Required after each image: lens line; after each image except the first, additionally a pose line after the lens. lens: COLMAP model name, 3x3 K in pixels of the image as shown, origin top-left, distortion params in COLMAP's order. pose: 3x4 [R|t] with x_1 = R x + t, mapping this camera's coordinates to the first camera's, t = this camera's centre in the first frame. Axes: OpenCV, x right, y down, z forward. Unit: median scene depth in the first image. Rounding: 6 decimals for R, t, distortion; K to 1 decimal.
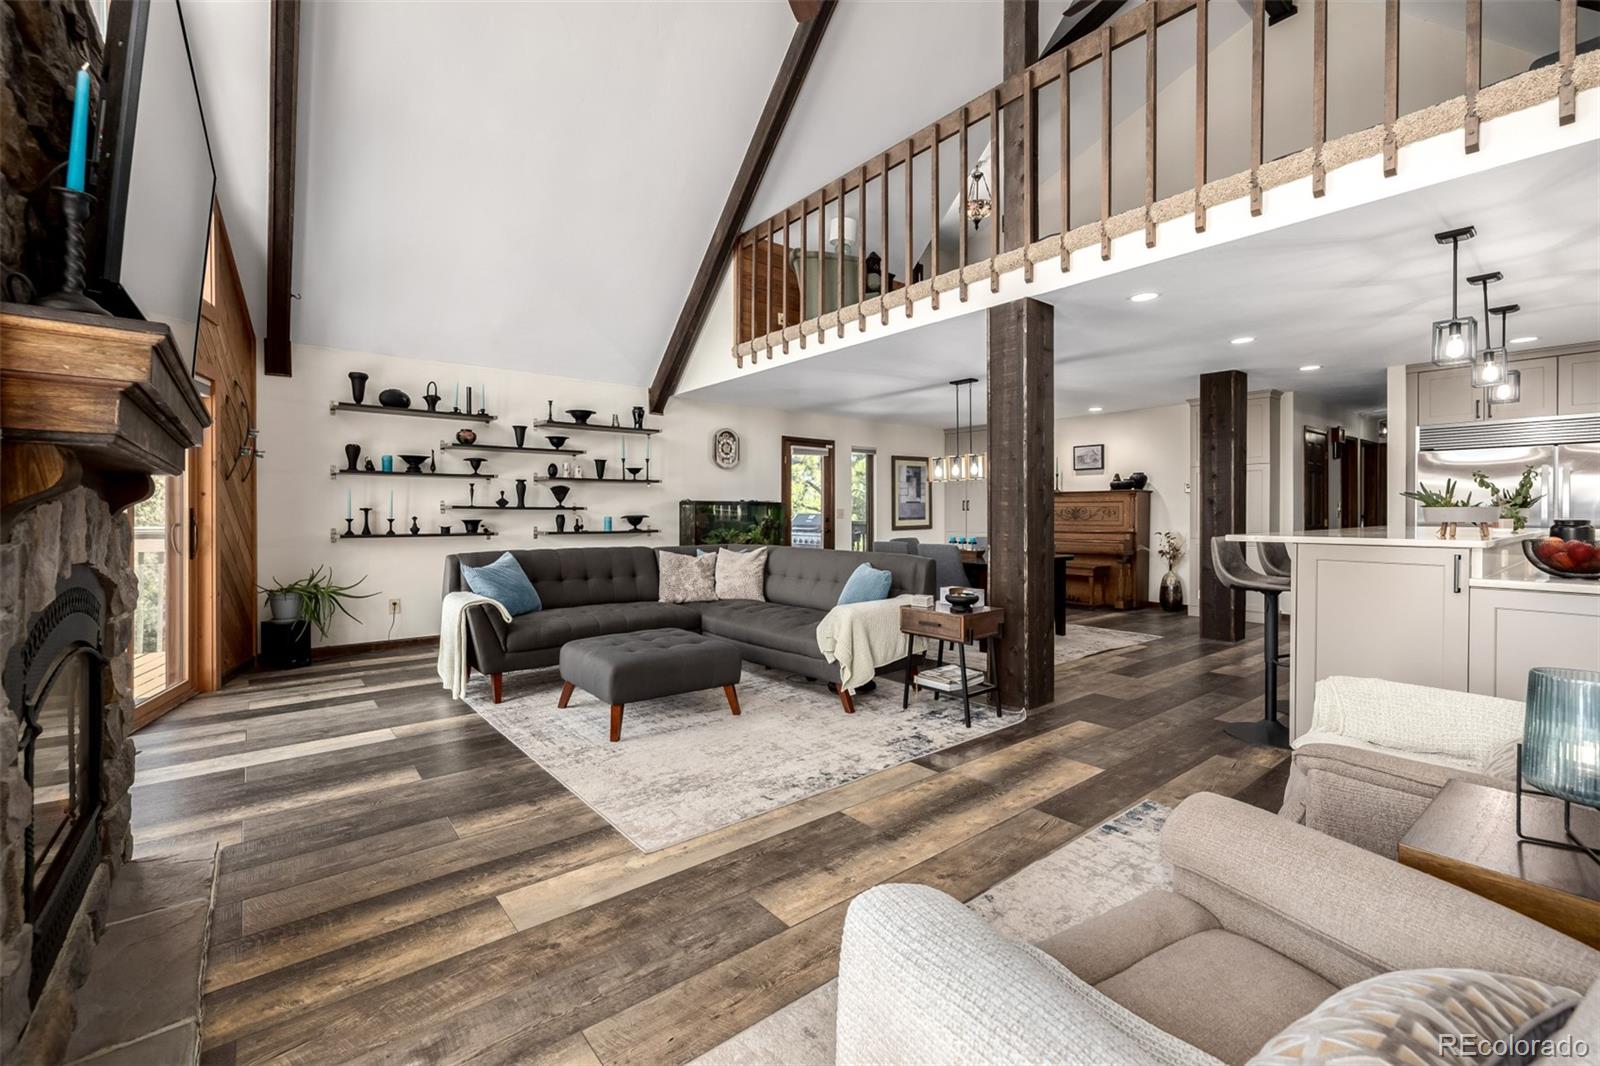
lens RADIAL K [[682.1, 0, 798.4], [0, 682.1, 531.0], [0, 0, 1]] dist [0.004955, -0.000805]
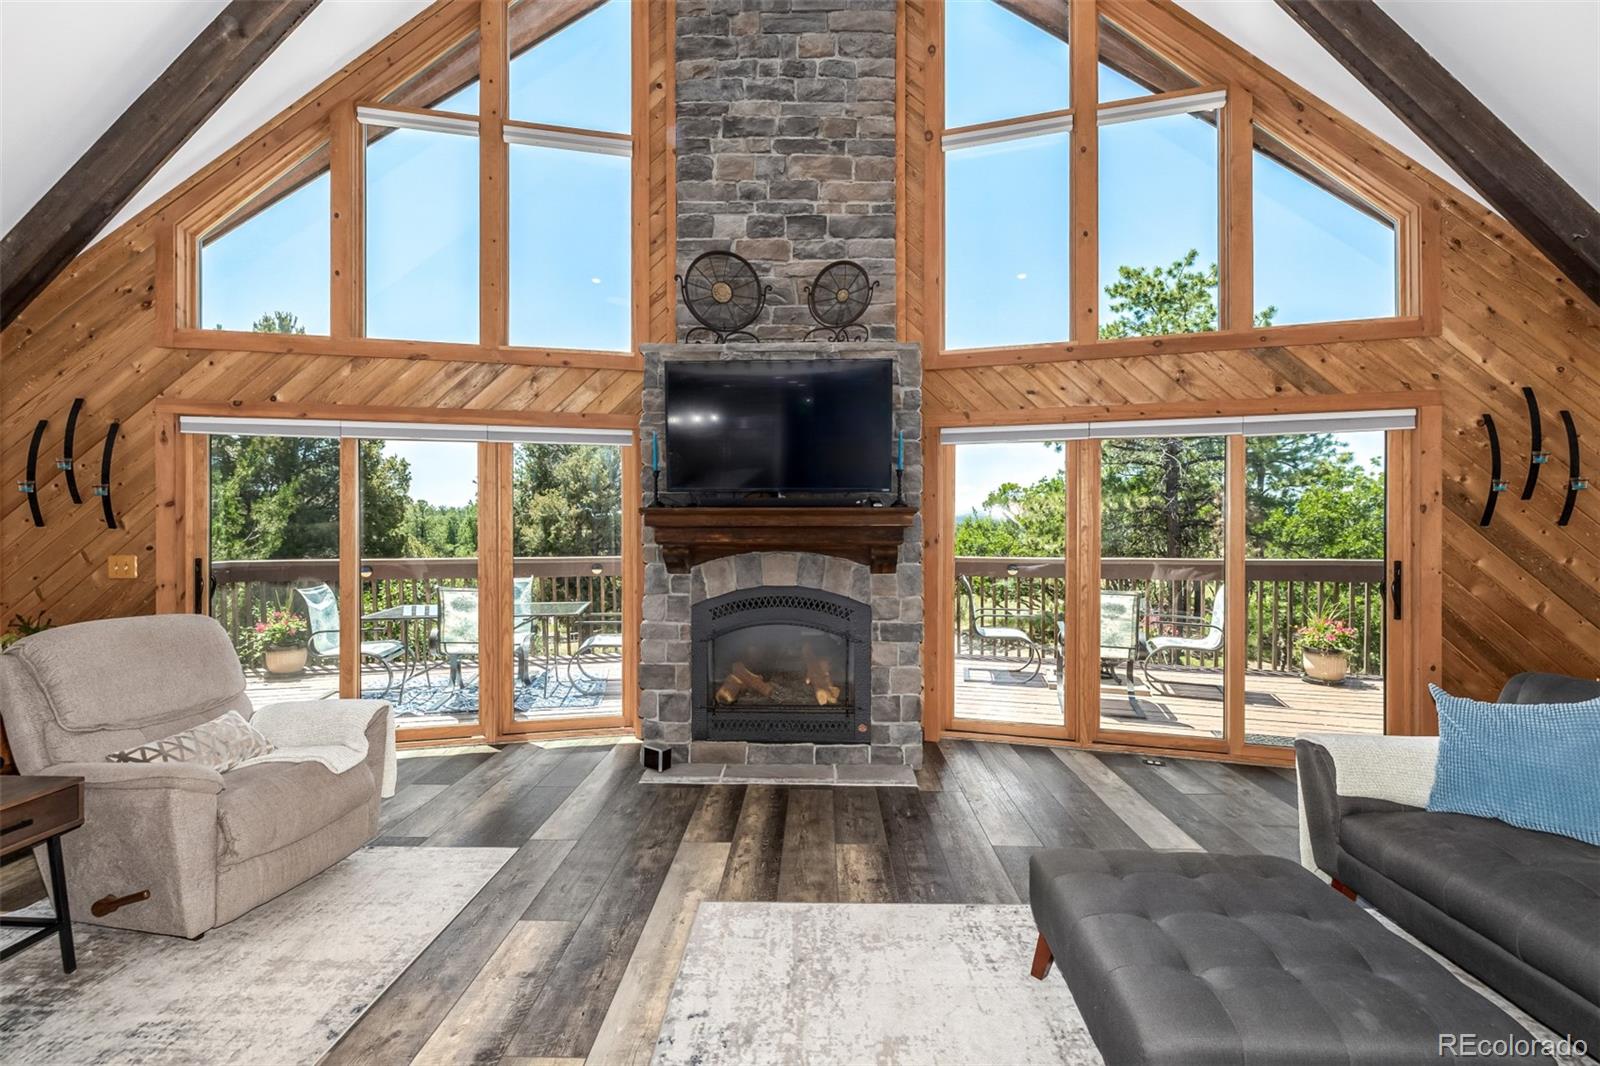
lens RADIAL K [[682.1, 0, 799.6], [0, 682.1, 520.4], [0, 0, 1]] dist [0.004955, -0.000805]
pose [[-0.655883, -0.001305, -0.754861, 0.270907], [-0.017233, 0.999764, 0.013245, -0.083426], [0.754666, 0.021696, -0.655751, 0.992181]]
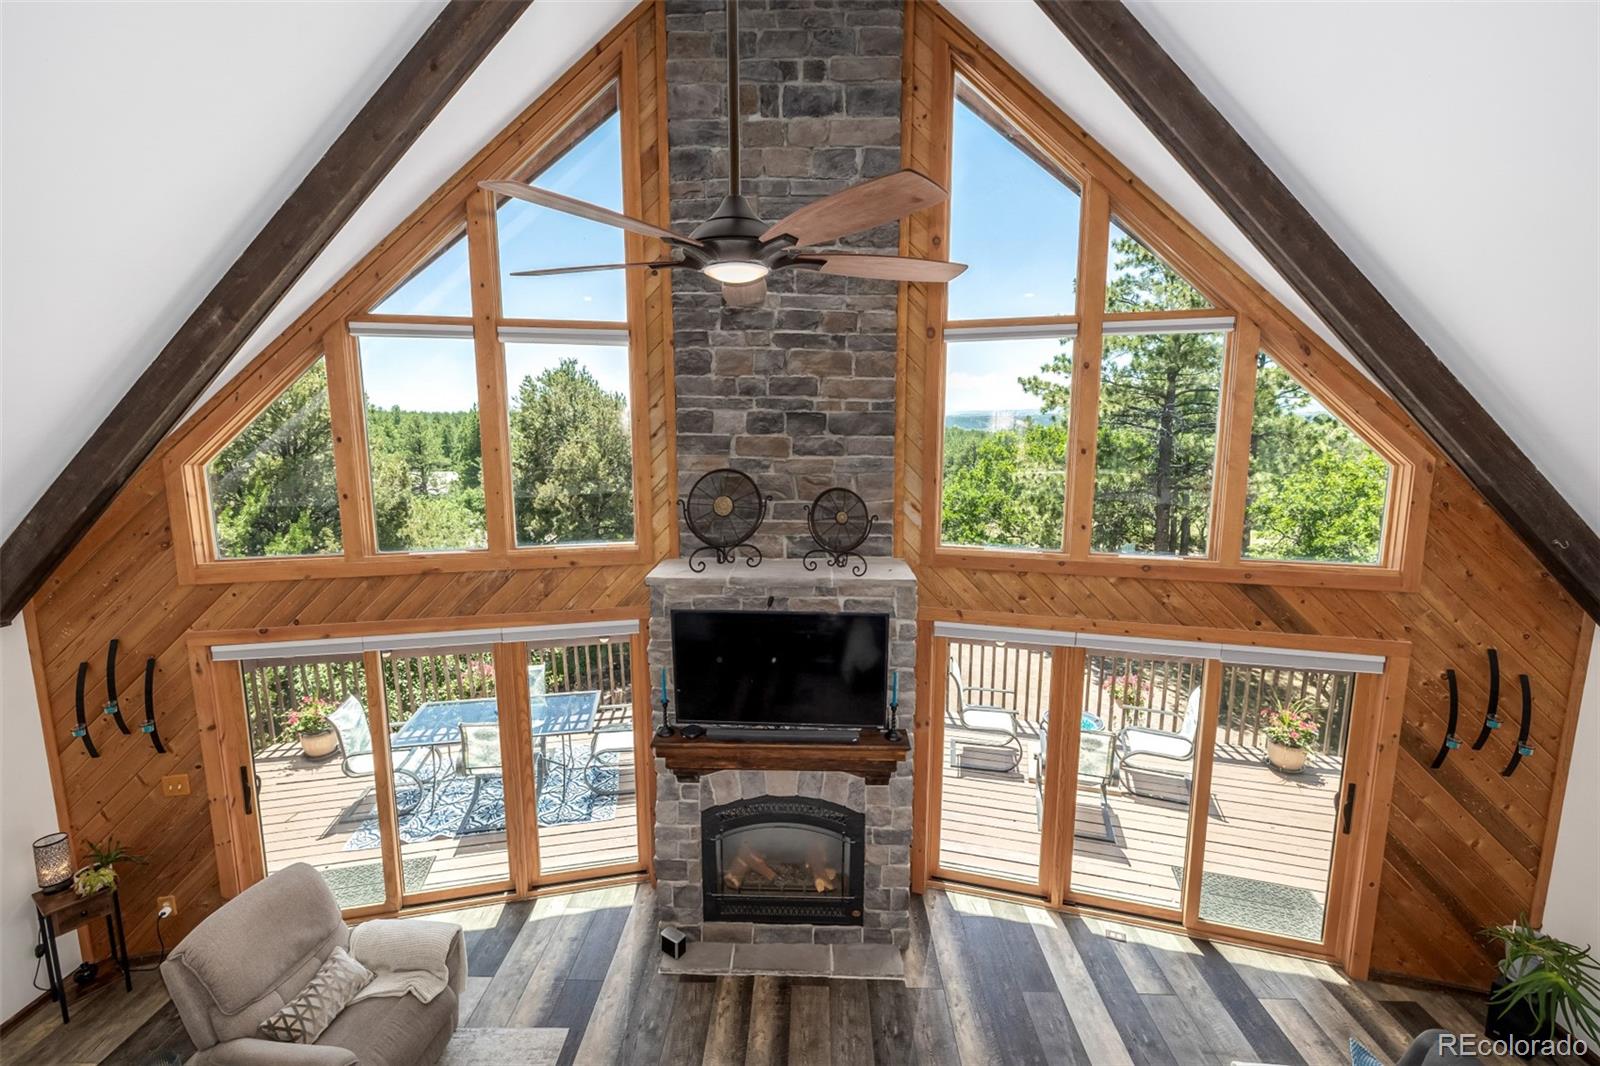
lens RADIAL K [[682.1, 0, 795.8], [0, 682.1, 516.9], [0, 0, 1]] dist [0.004955, -0.000805]
pose [[-0.656717, 0.109354, -0.746166, 0.281139], [-0.015769, 0.987223, 0.158561, -0.530881], [0.753972, 0.115896, -0.646602, 0.985584]]
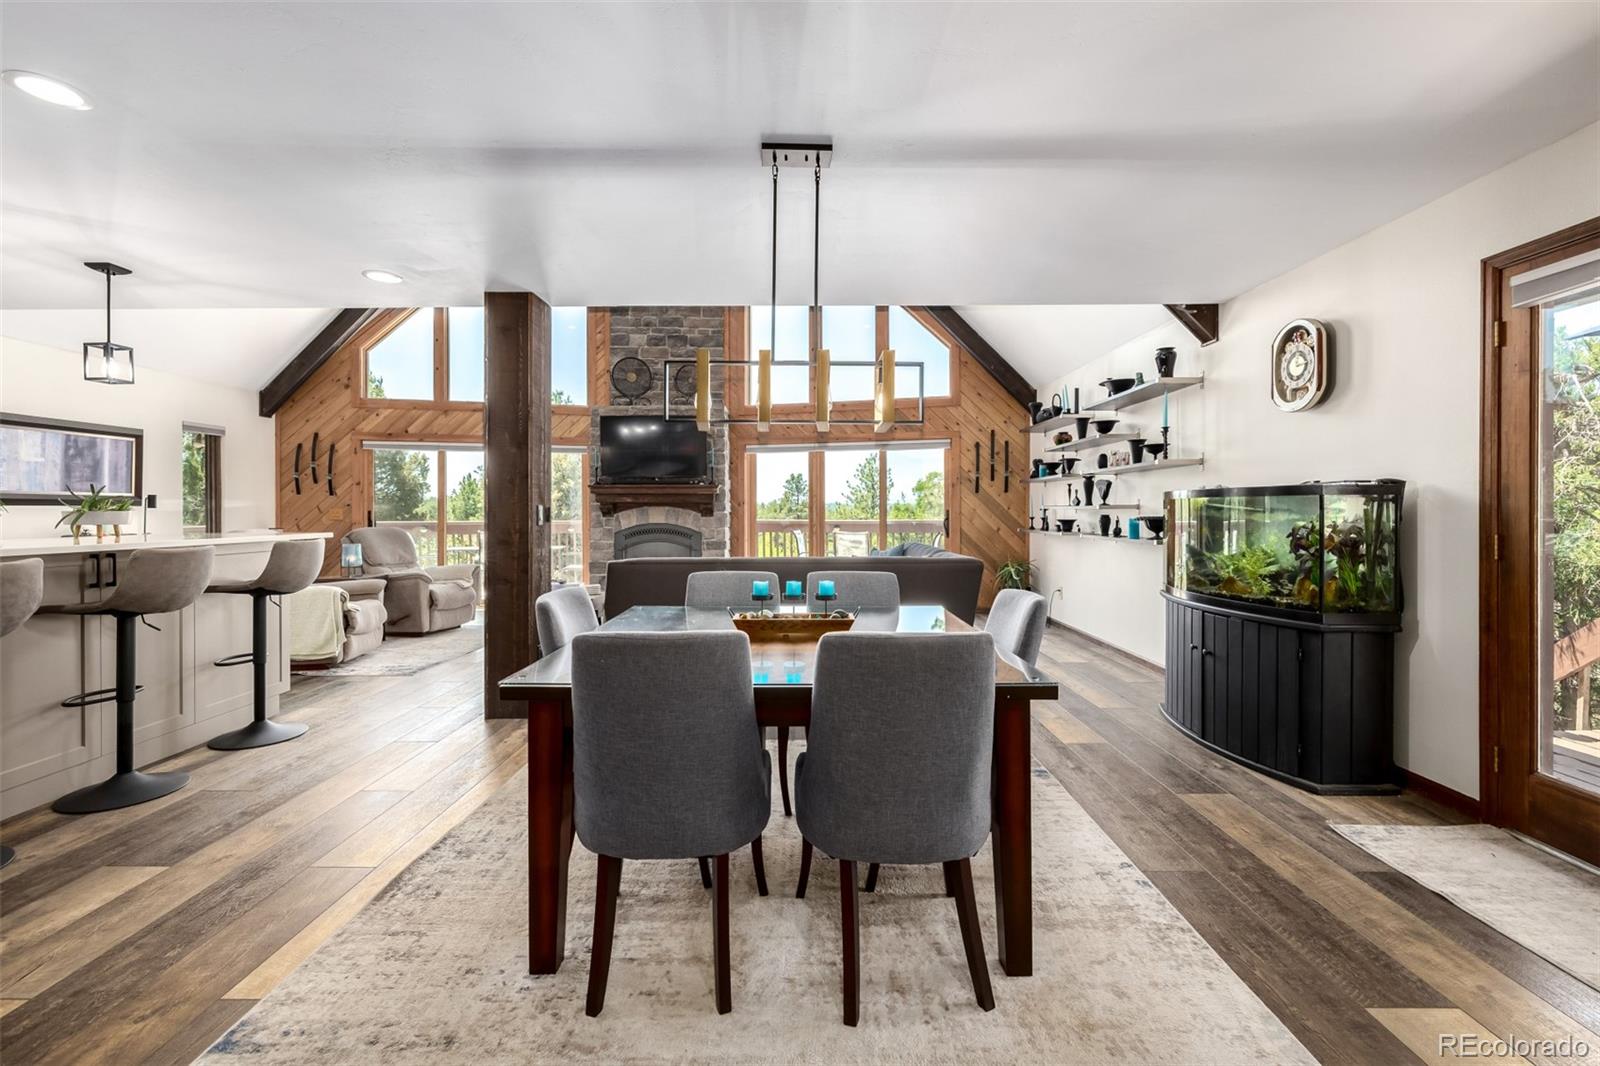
lens RADIAL K [[682.1, 0, 799.2], [0, 682.1, 509.2], [0, 0, 1]] dist [0.004955, -0.000805]
pose [[-0.638231, -0.000476, -0.769844, 0.788783], [-0.015492, 0.999805, 0.012225, -0.051194], [0.769689, 0.019729, -0.638115, 1.861080]]
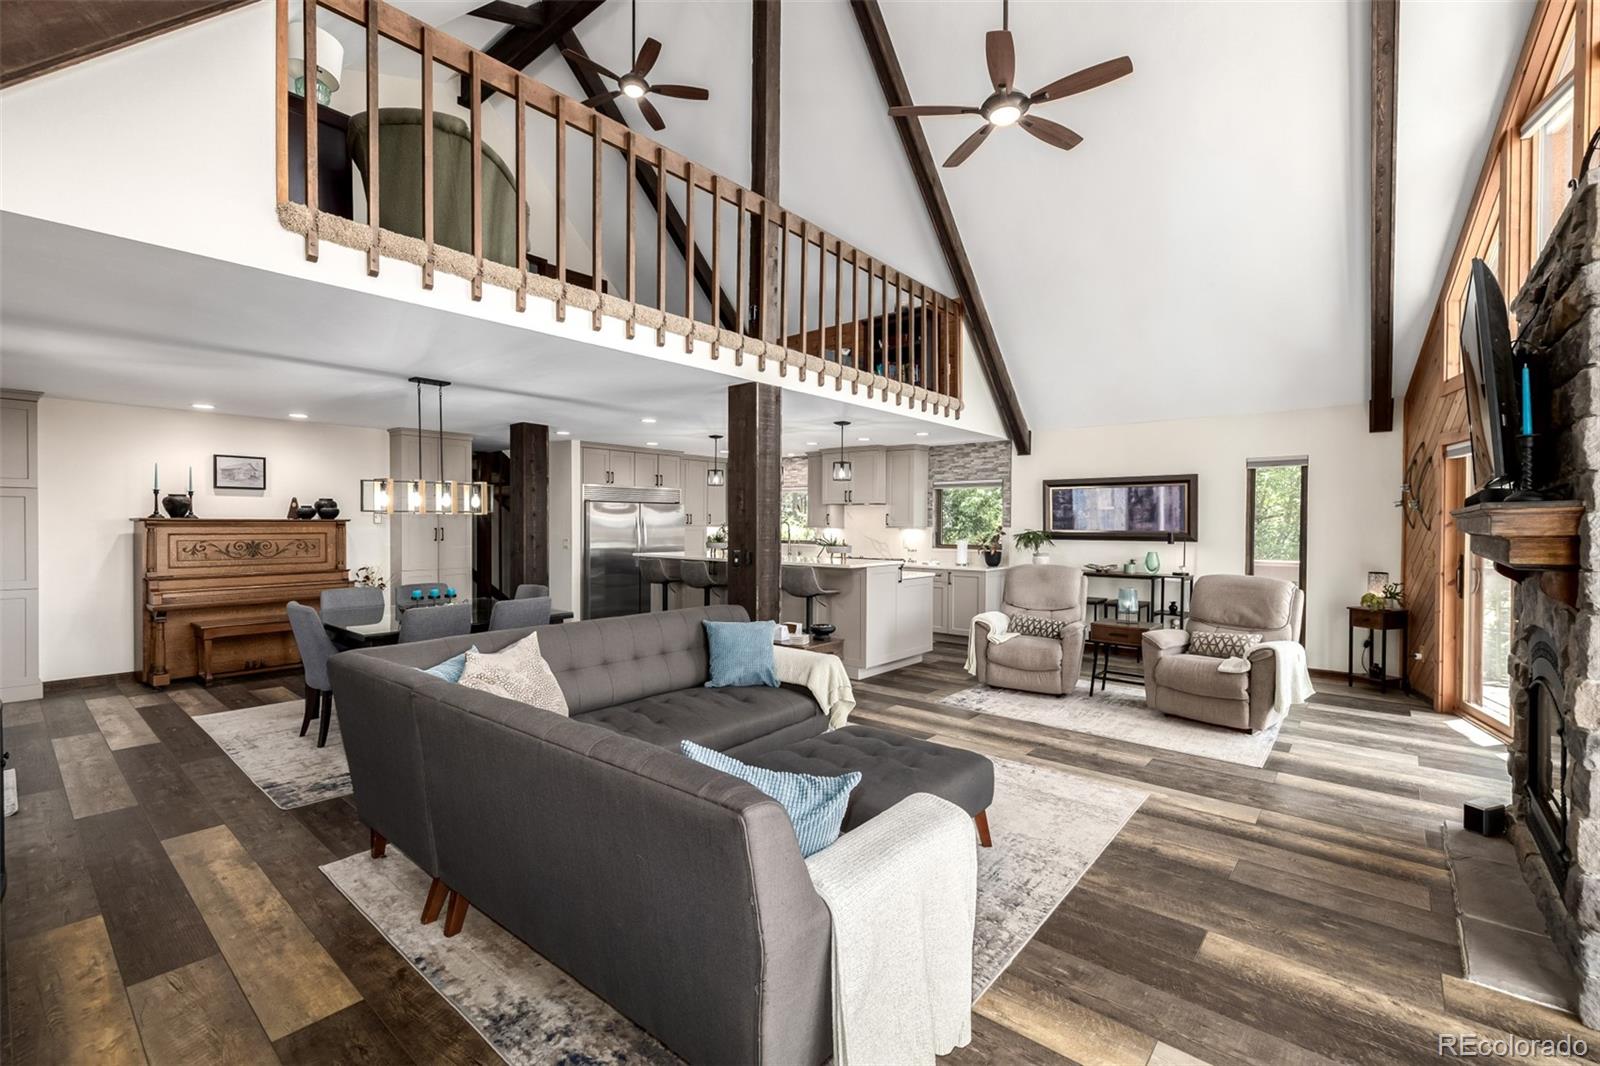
lens RADIAL K [[682.1, 0, 800.4], [0, 682.1, 540.1], [0, 0, 1]] dist [0.004955, -0.000805]
pose [[-0.186695, -0.024391, 0.982115, -0.859725], [0.020078, 0.999388, 0.028637, -0.087973], [-0.982213, 0.025065, -0.186091, 1.115469]]
